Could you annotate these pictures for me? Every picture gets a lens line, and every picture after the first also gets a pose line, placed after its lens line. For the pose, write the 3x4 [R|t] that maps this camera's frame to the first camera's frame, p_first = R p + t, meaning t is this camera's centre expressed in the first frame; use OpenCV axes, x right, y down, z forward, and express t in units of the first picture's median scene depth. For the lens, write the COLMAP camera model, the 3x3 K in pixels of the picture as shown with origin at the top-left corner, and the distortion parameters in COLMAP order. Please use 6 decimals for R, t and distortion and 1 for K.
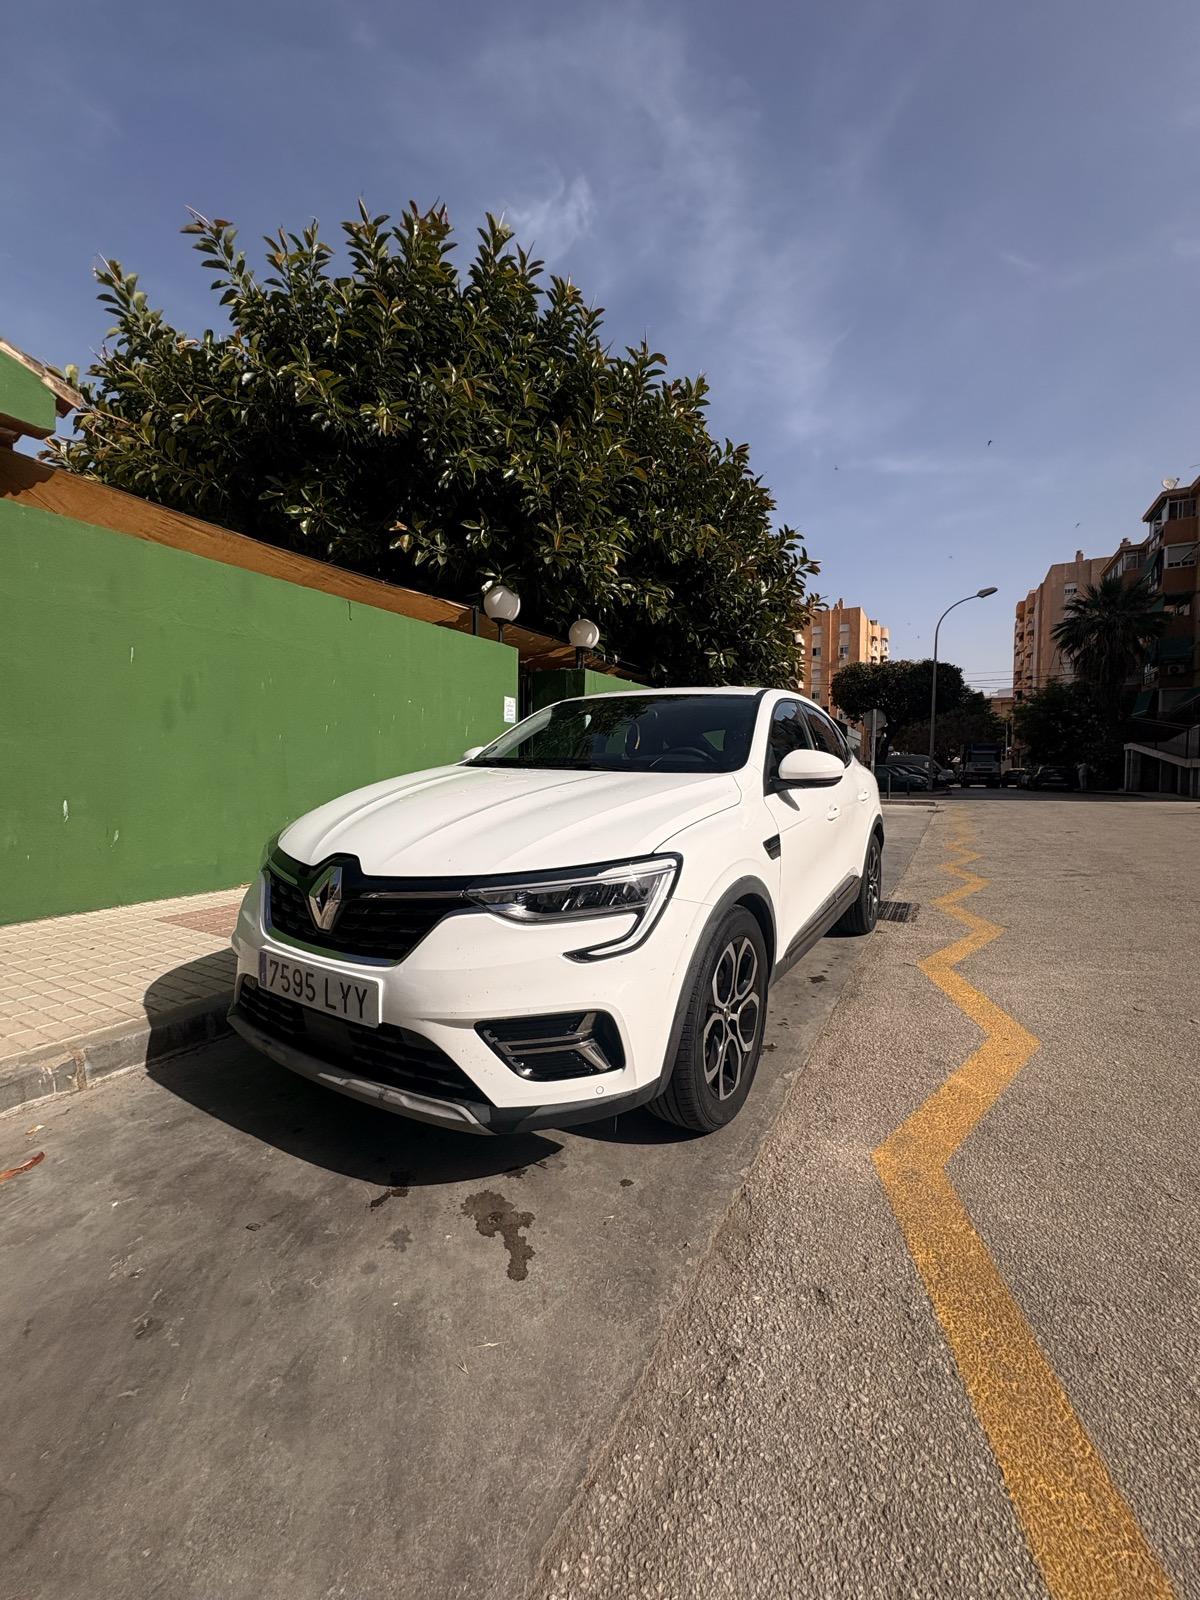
lens RADIAL K [[636.0, 0, 600.8], [0, 636.0, 798.8], [0, 0, 1]] dist [0.000863, -0.000112]
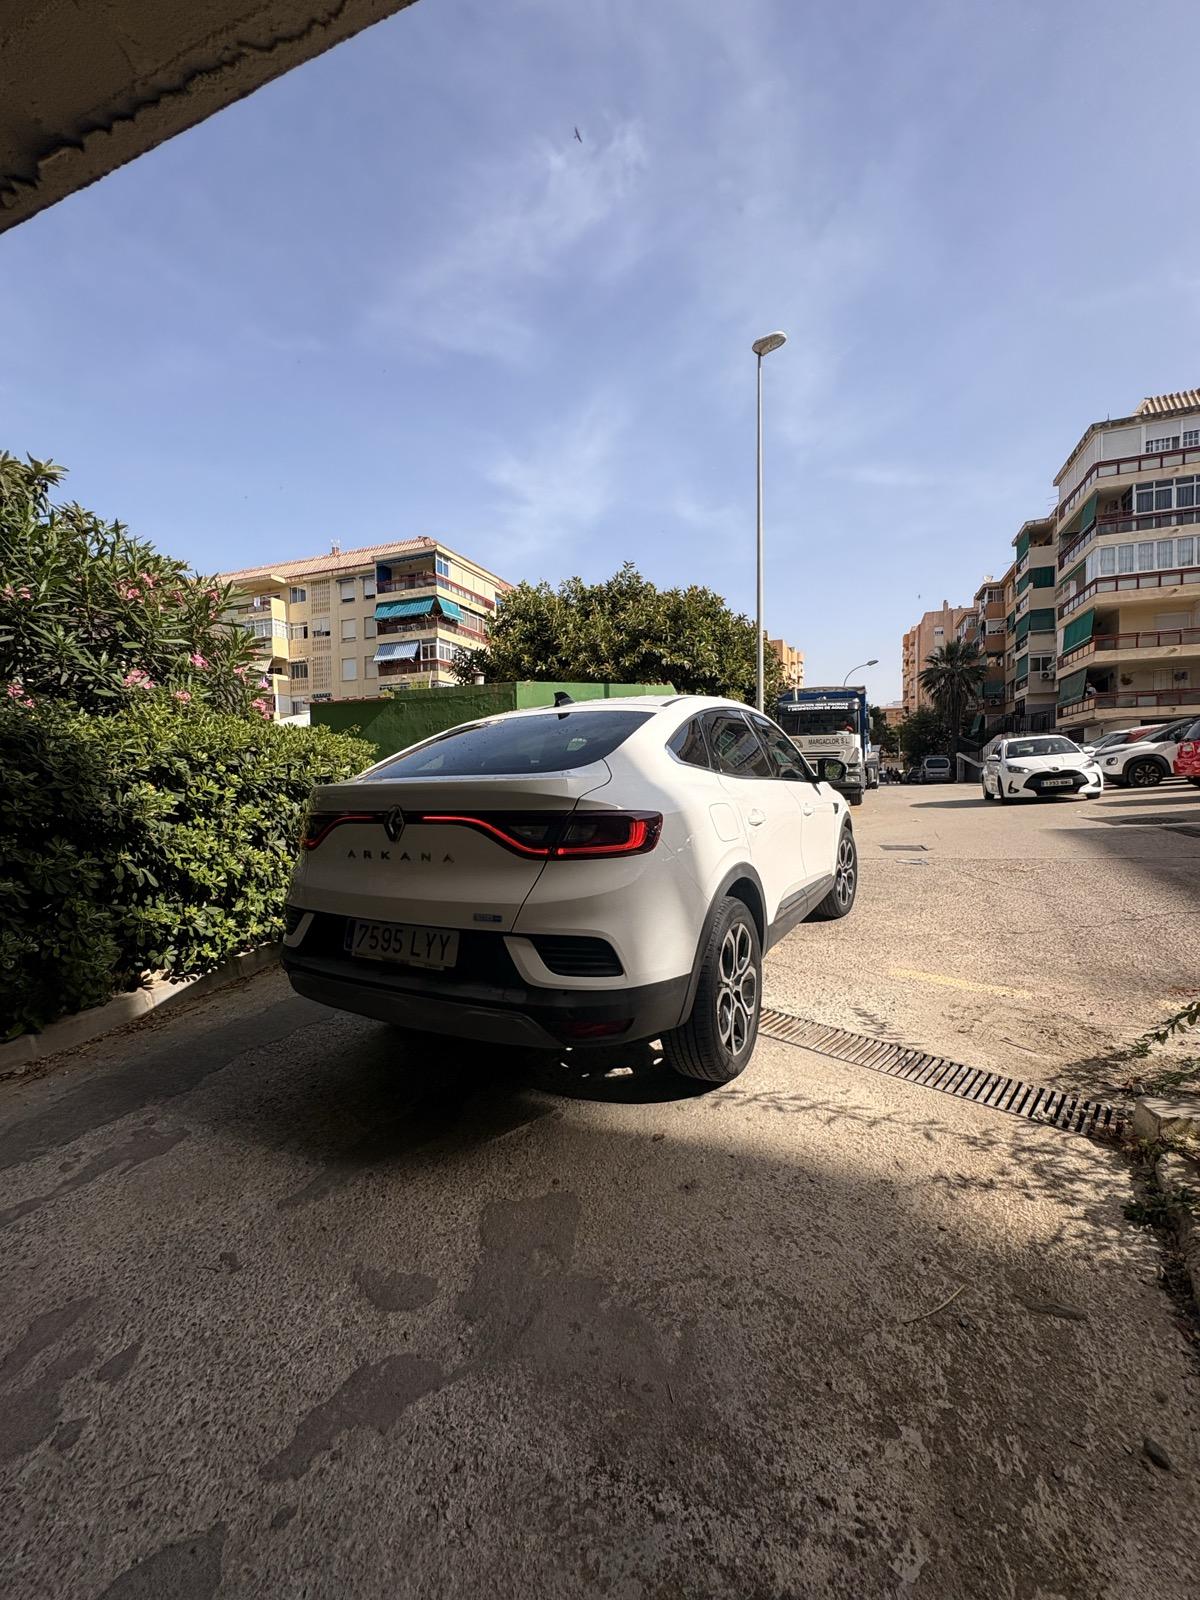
lens RADIAL K [[636.0, 0, 600.4], [0, 636.0, 796.9], [0, 0, 1]] dist [0.000863, -0.000112]
pose [[0.992683, -0.017892, 0.119420, -1.128458], [0.019367, 0.999750, -0.011209, 0.107611], [-0.119190, 0.013439, 0.992781, -2.091748]]
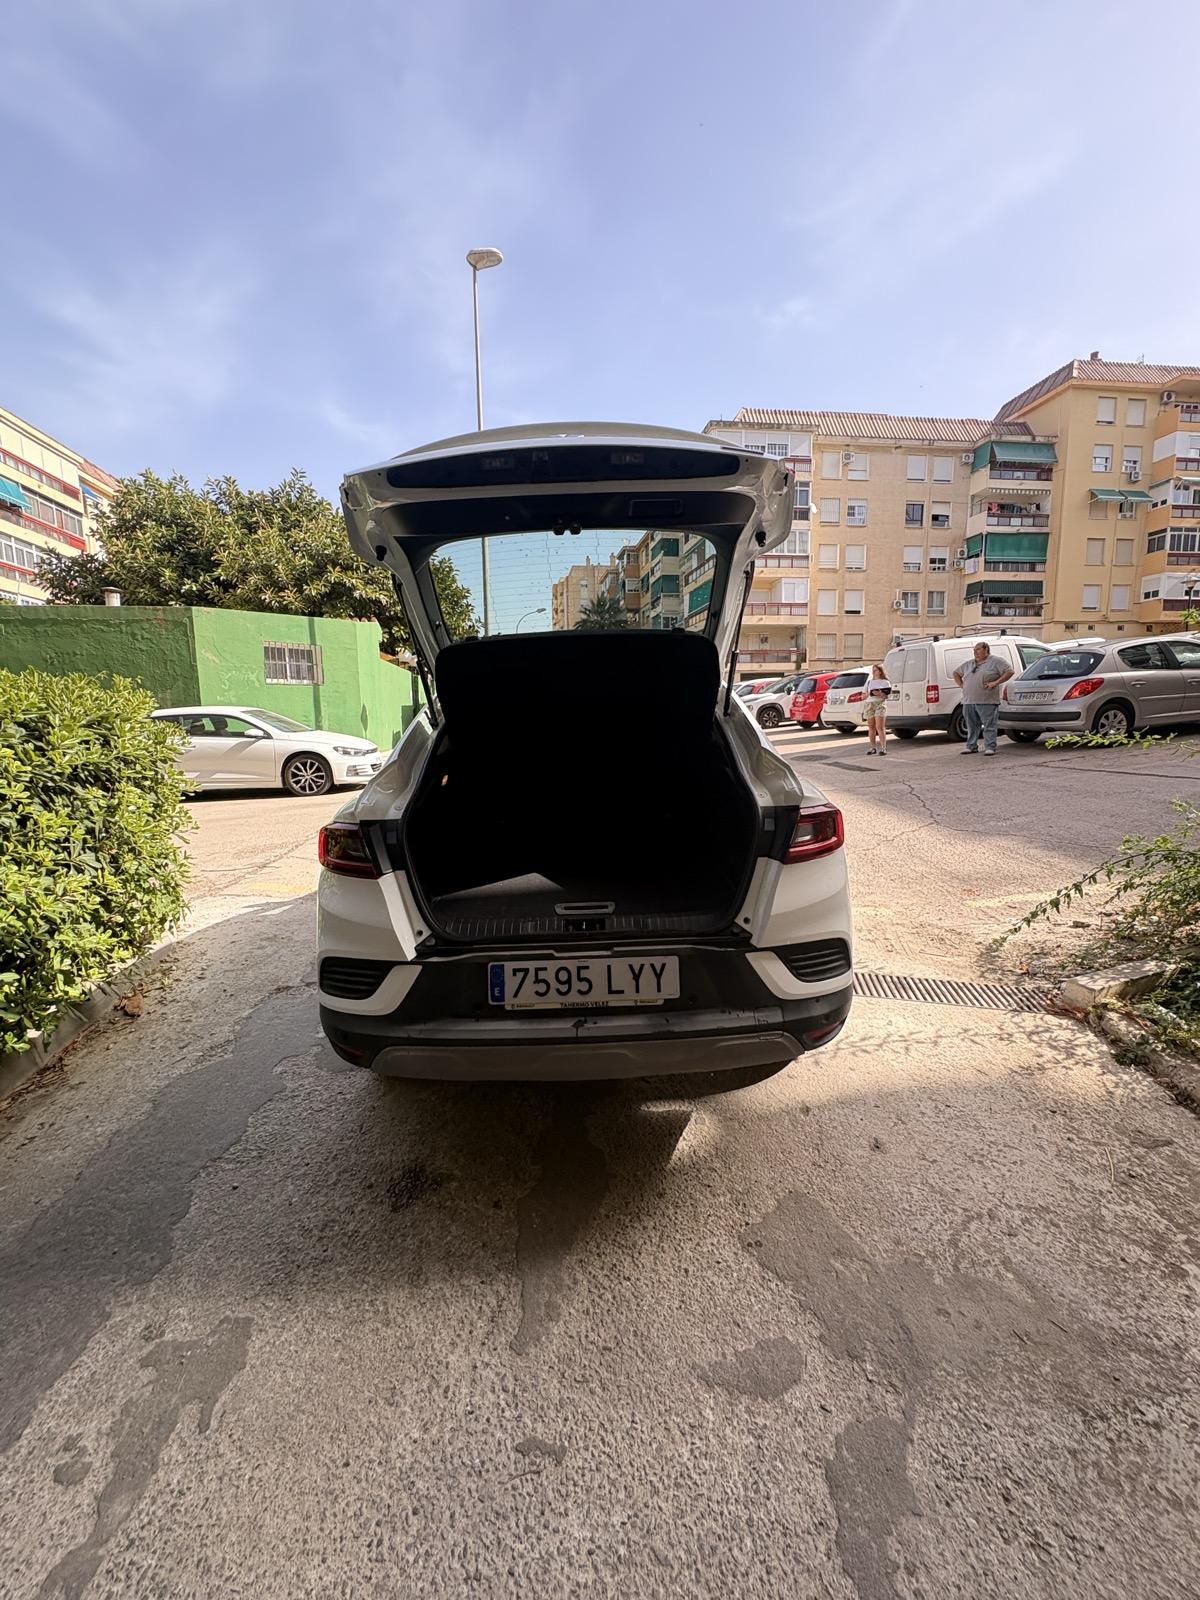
lens RADIAL K [[636.0, 0, 598.0], [0, 636.0, 796.0], [0, 0, 1]] dist [0.000863, -0.000112]
pose [[0.801079, -0.093554, 0.591202, -1.329520], [0.044296, 0.994267, 0.097316, 0.075565], [-0.596917, -0.051770, 0.800631, -1.970959]]
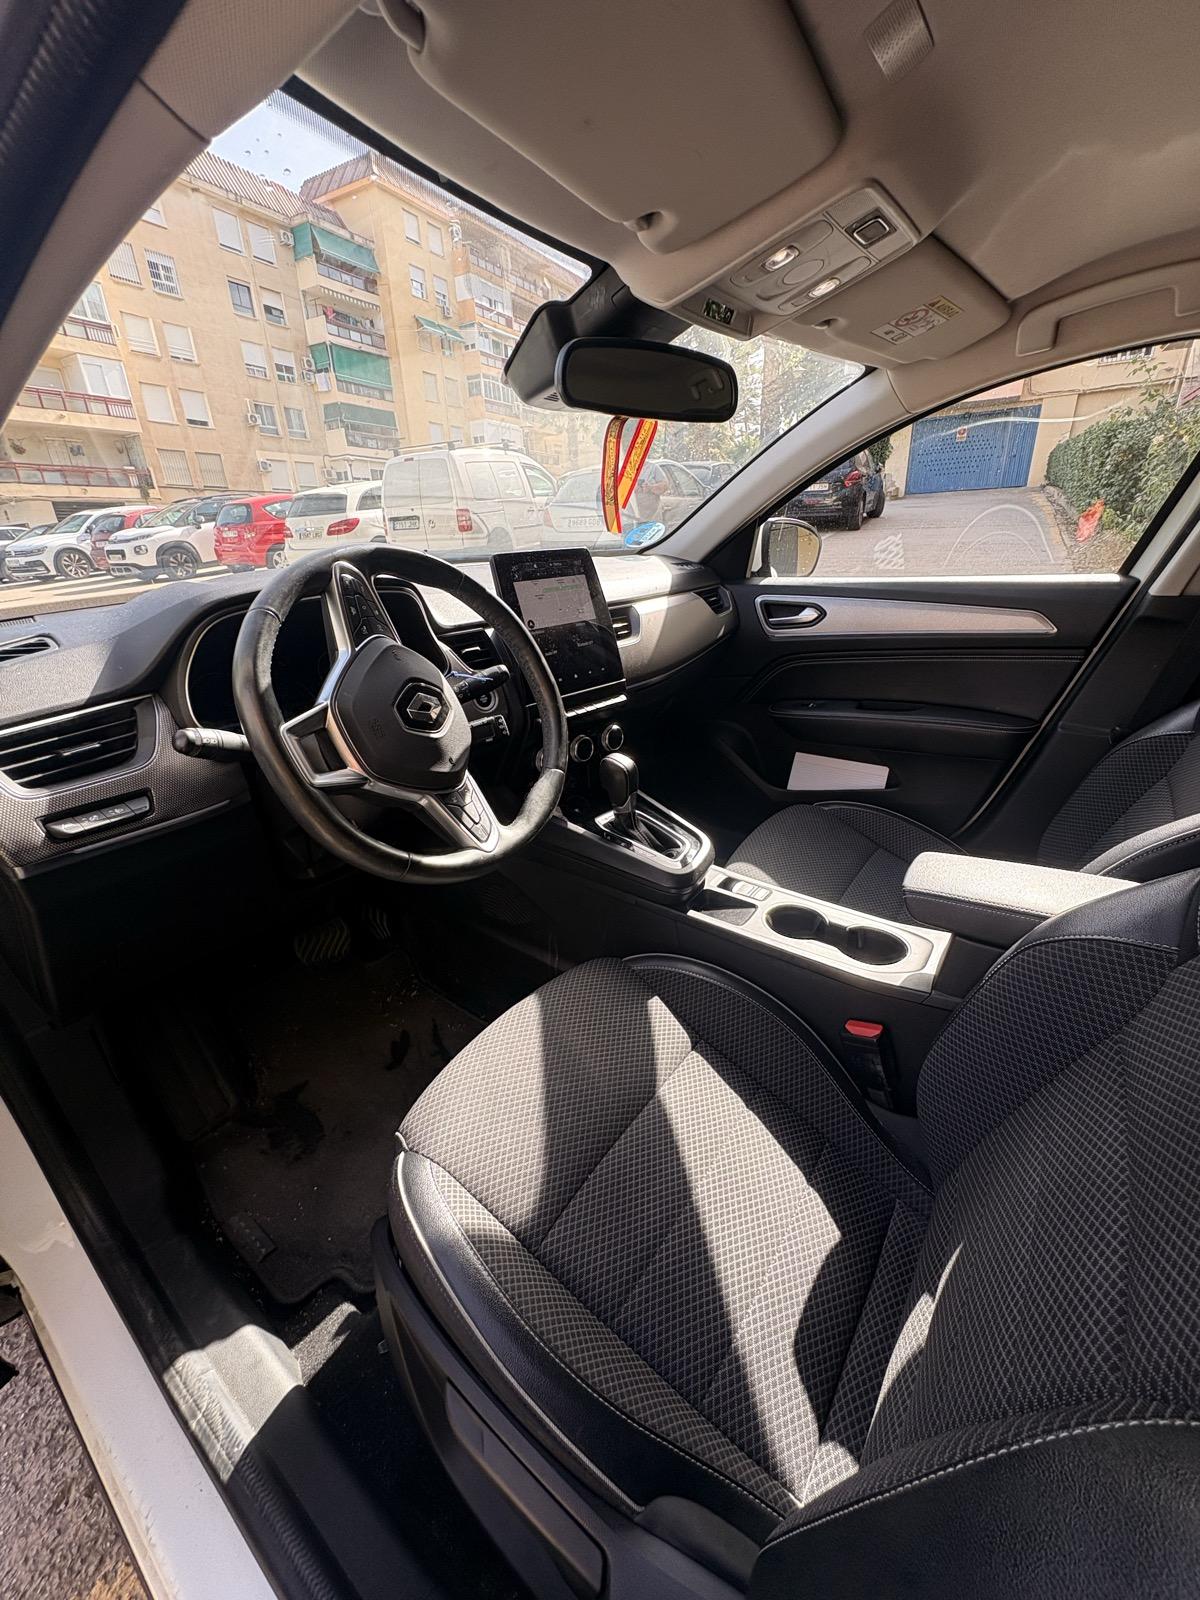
lens RADIAL K [[636.0, 0, 593.6], [0, 636.0, 797.0], [0, 0, 1]] dist [0.000863, -0.000112]
pose [[0.013172, -0.378204, 0.925629, -1.084304], [0.080218, 0.923125, 0.376039, 0.067216], [-0.996690, 0.069299, 0.042499, -1.447982]]
